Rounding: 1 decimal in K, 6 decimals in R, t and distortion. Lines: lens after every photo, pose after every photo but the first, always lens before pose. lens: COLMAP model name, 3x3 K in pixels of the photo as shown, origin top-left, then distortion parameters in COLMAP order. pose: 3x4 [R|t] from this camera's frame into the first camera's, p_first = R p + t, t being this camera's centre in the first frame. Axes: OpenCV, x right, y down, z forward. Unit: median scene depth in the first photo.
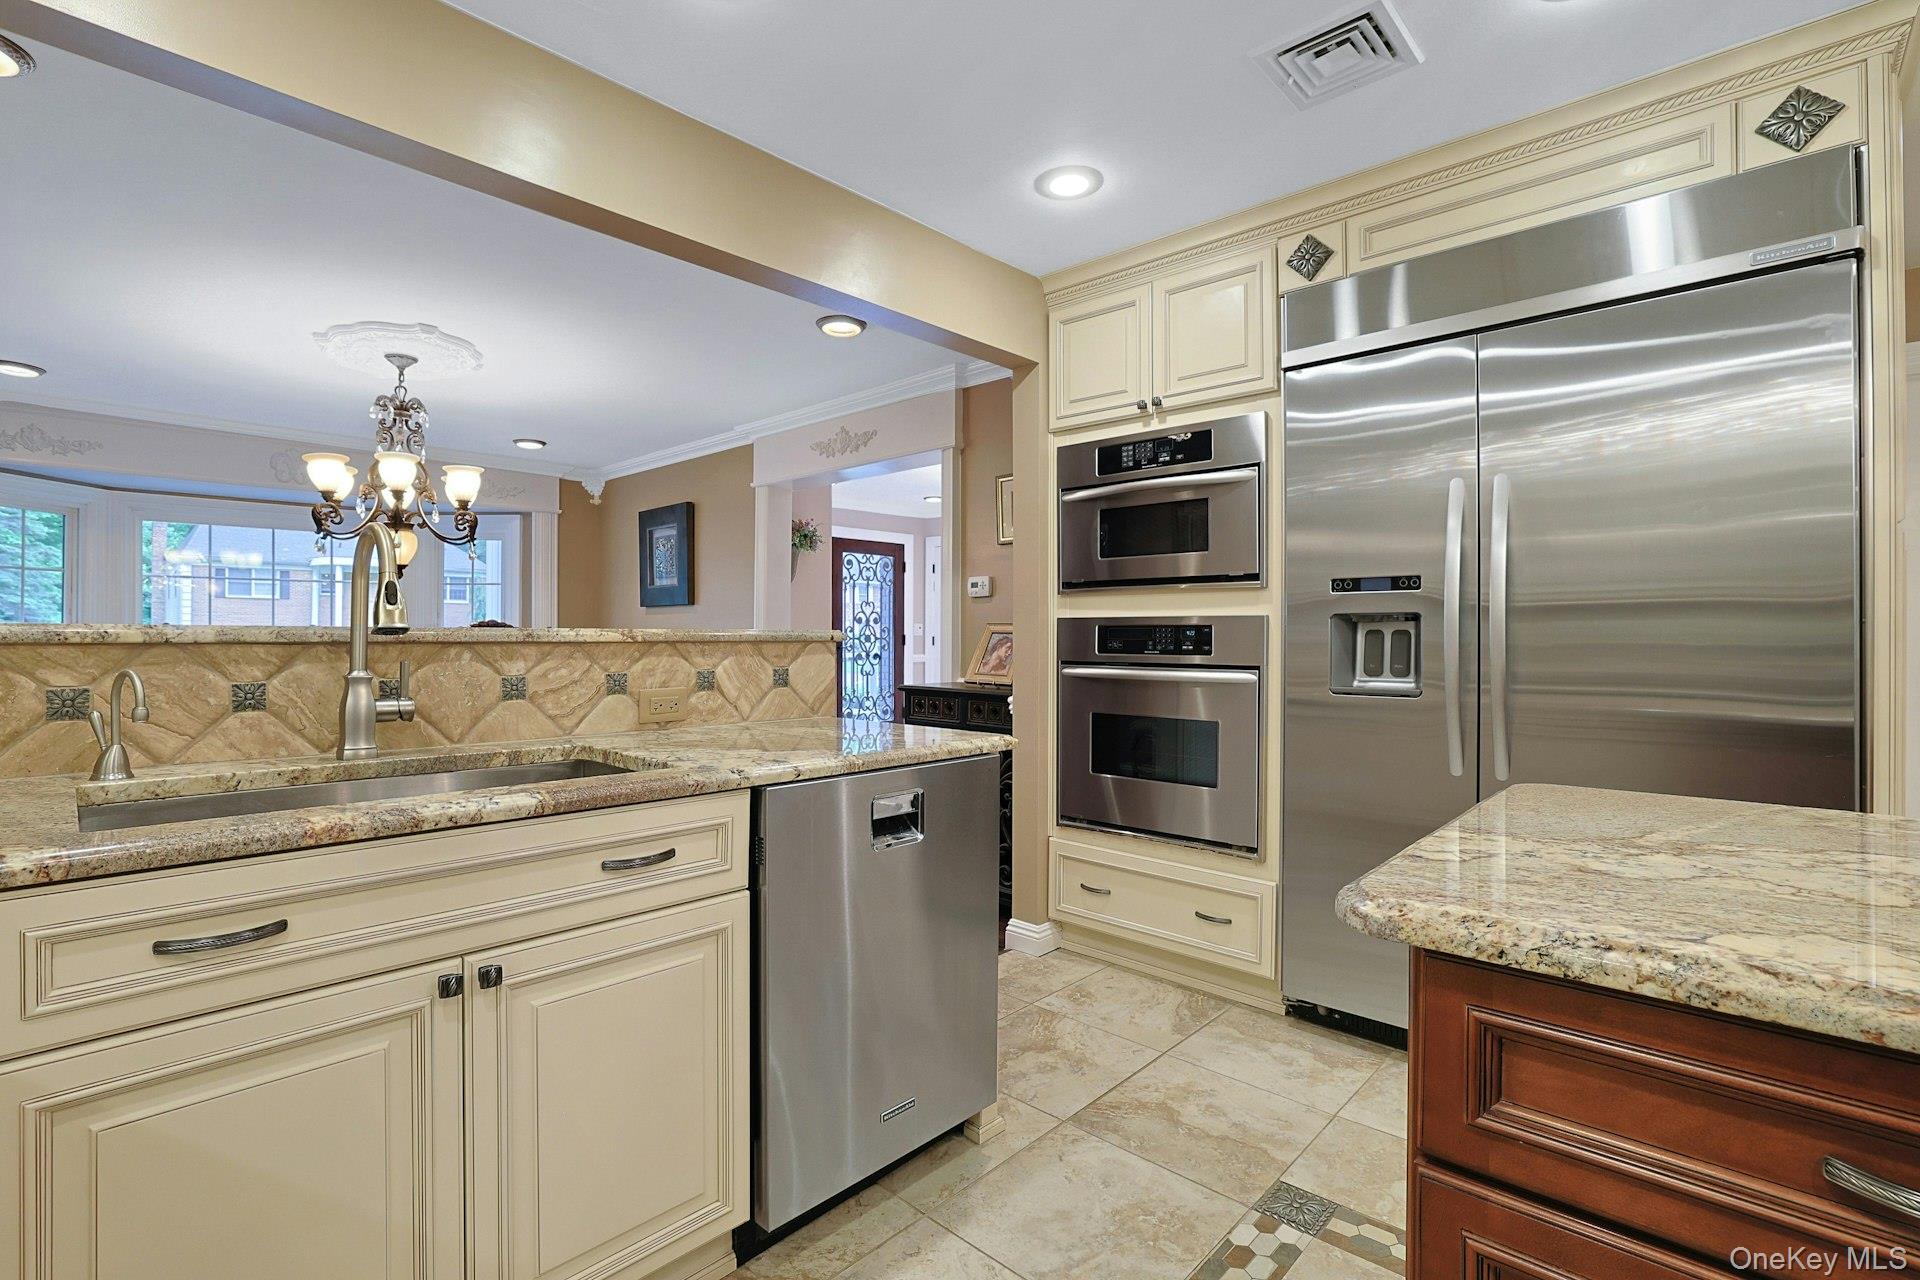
lens RADIAL K [[880.5, 0, 986.1], [0, 880.5, 630.6], [0, 0, 1]] dist [-0.033197, 0.005525]
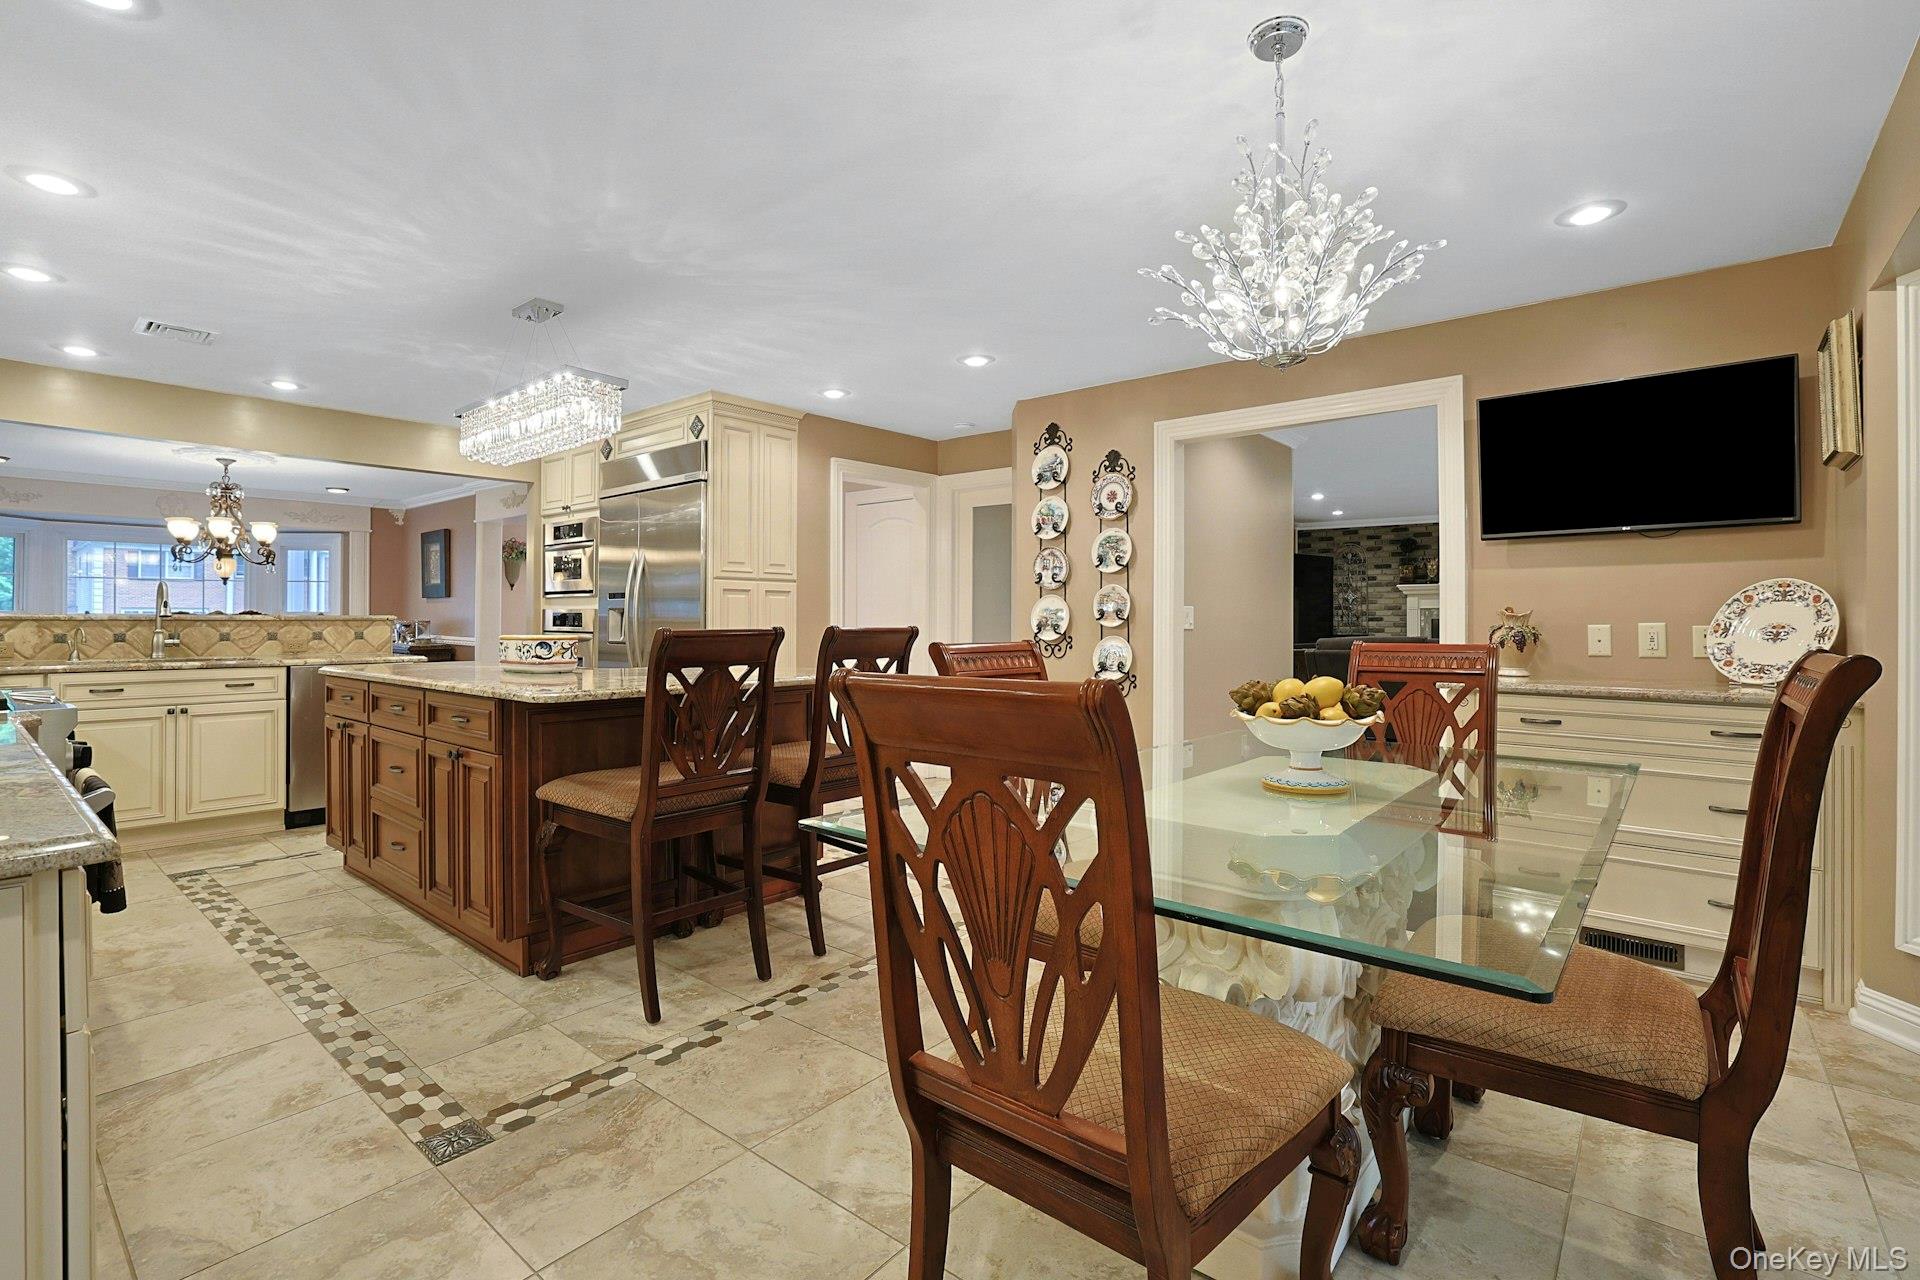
lens RADIAL K [[880.5, 0, 980.5], [0, 880.5, 611.6], [0, 0, 1]] dist [-0.033197, 0.005525]
pose [[0.998697, 0.000703, 0.051025, 1.465246], [-0.000625, 0.999999, -0.001558, -0.008772], [-0.051026, 0.001524, 0.998696, -1.572054]]
